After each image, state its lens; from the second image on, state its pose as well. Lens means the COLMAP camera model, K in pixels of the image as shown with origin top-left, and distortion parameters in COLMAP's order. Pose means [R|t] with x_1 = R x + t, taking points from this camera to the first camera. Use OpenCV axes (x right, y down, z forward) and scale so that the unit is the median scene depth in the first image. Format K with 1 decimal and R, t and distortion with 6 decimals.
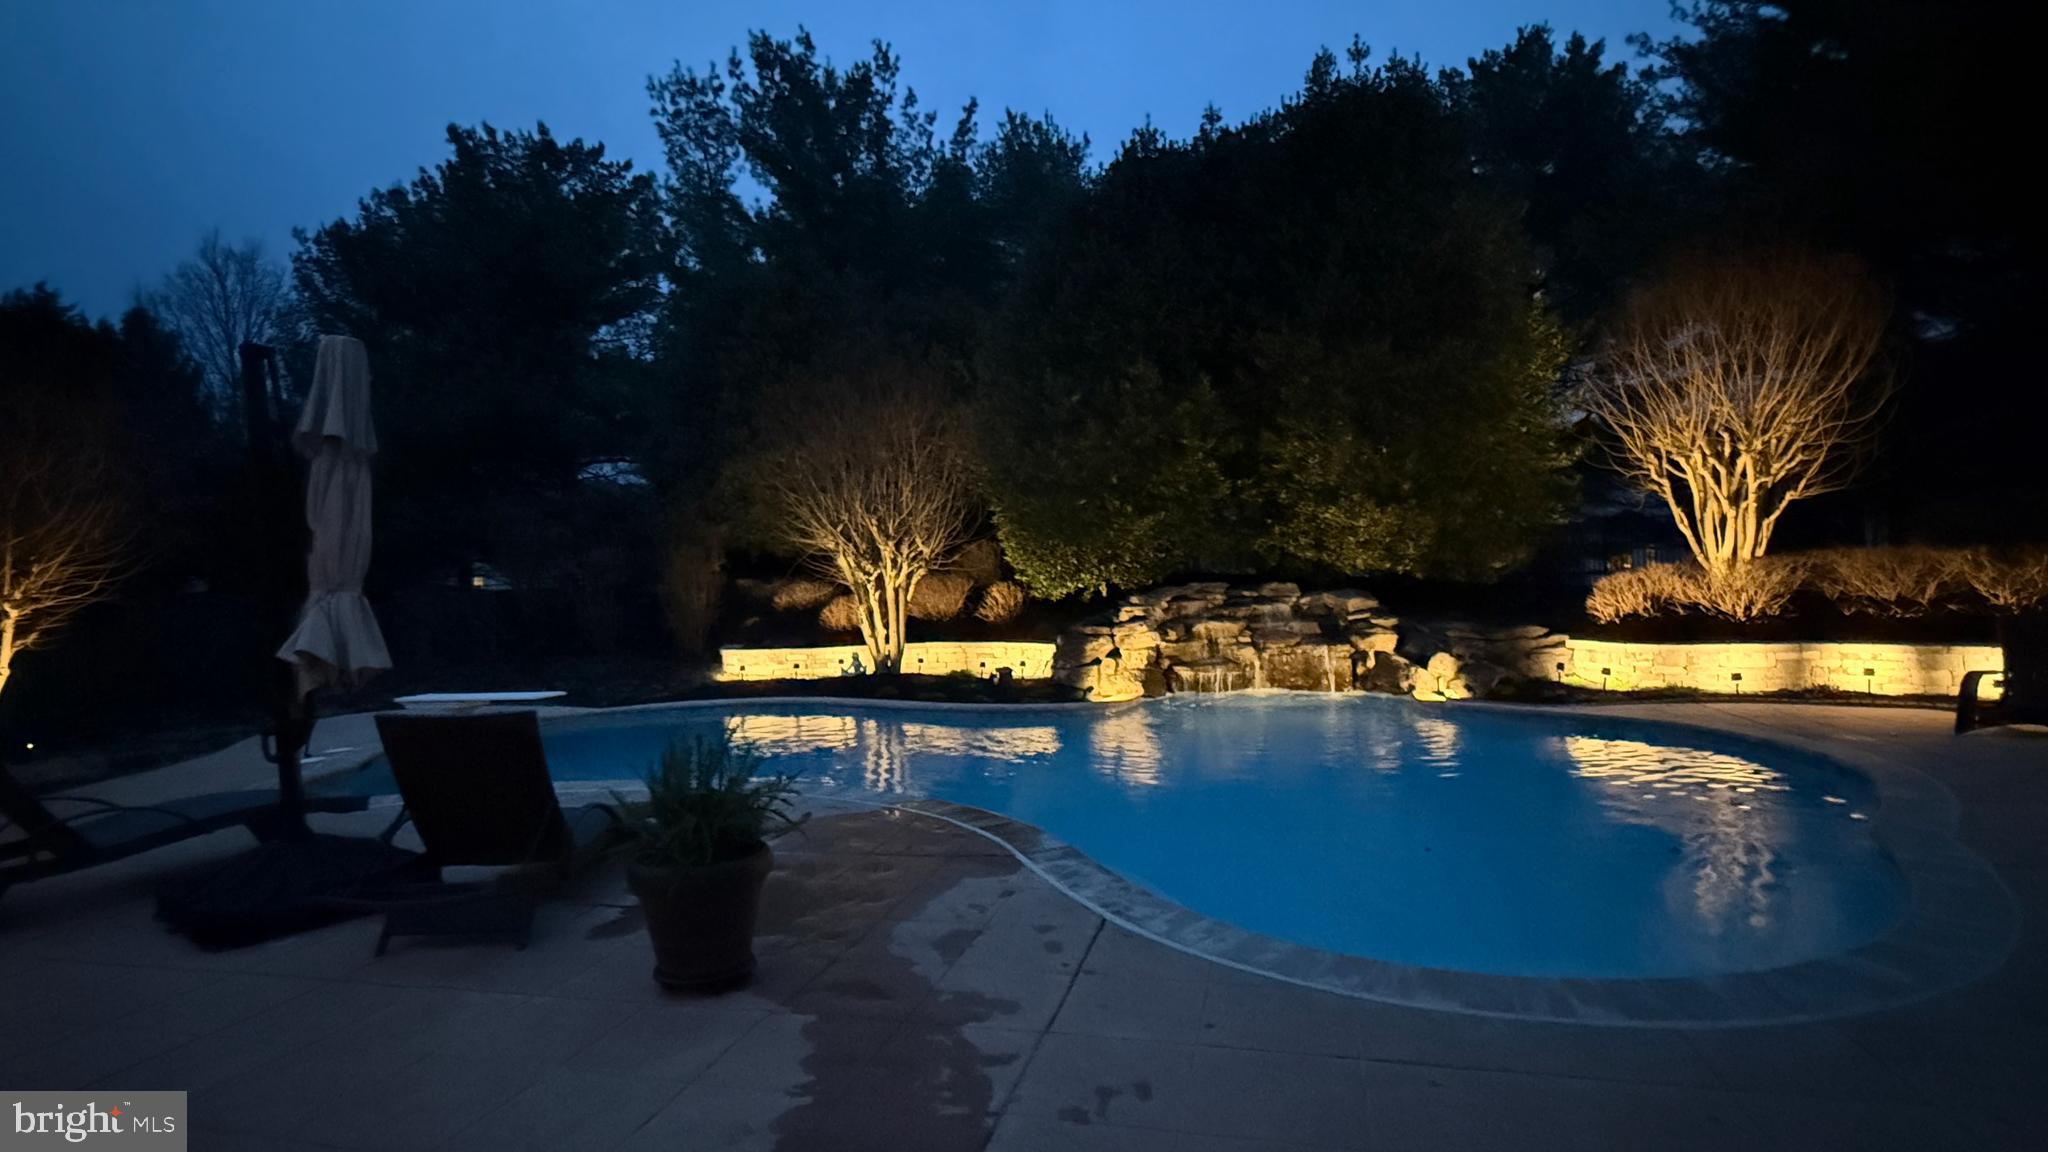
lens RADIAL K [[987.2, 0, 1012.9], [0, 987.2, 577.0], [0, 0, 1]] dist [-0.015966, -0.000193]
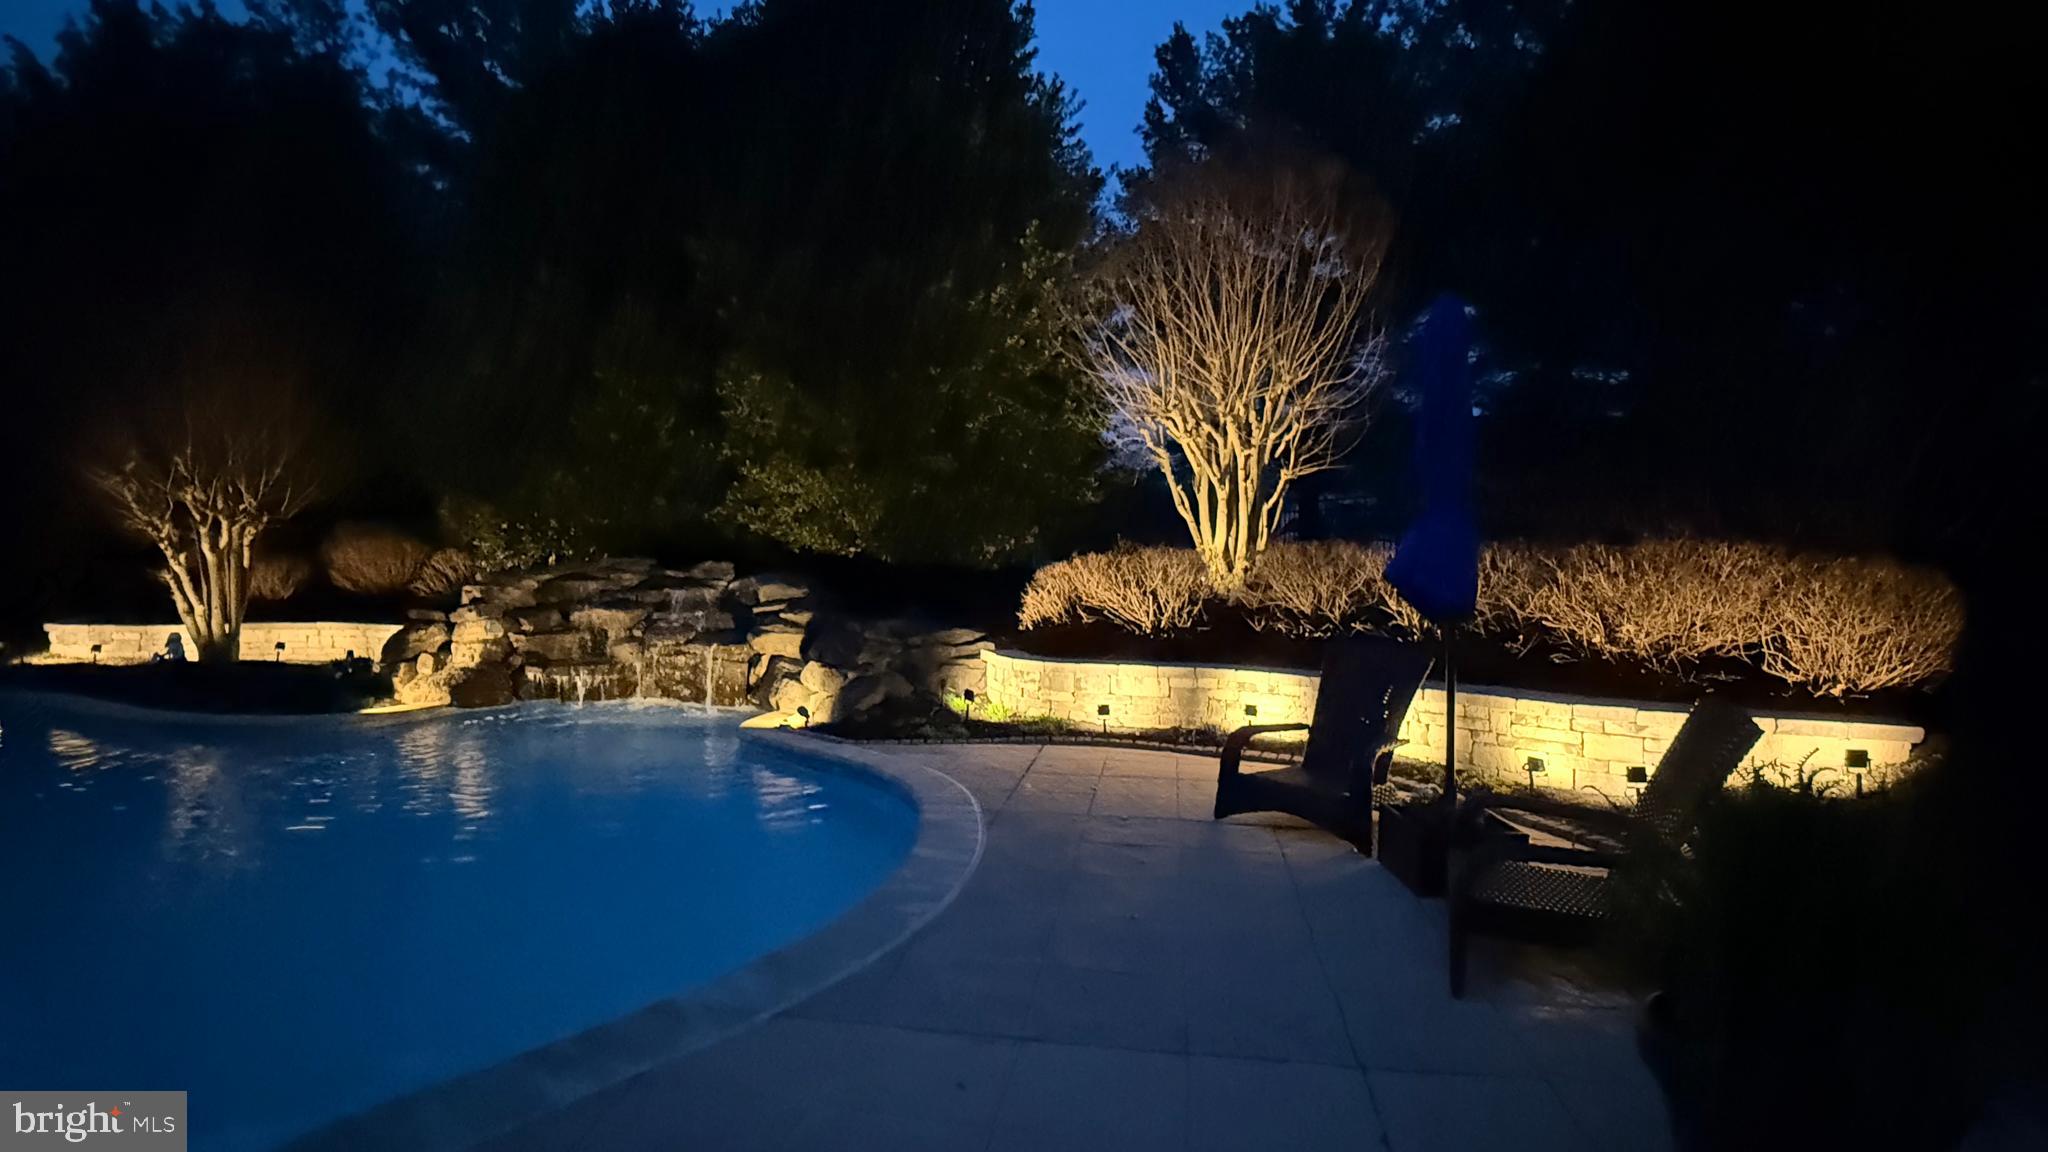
lens RADIAL K [[987.2, 0, 1026.2], [0, 987.2, 577.6], [0, 0, 1]] dist [-0.015966, -0.000193]
pose [[0.993993, 0.035287, 0.103594, 0.465933], [-0.037859, 0.999019, 0.022960, -0.009566], [-0.102682, -0.026744, 0.994355, 0.209112]]
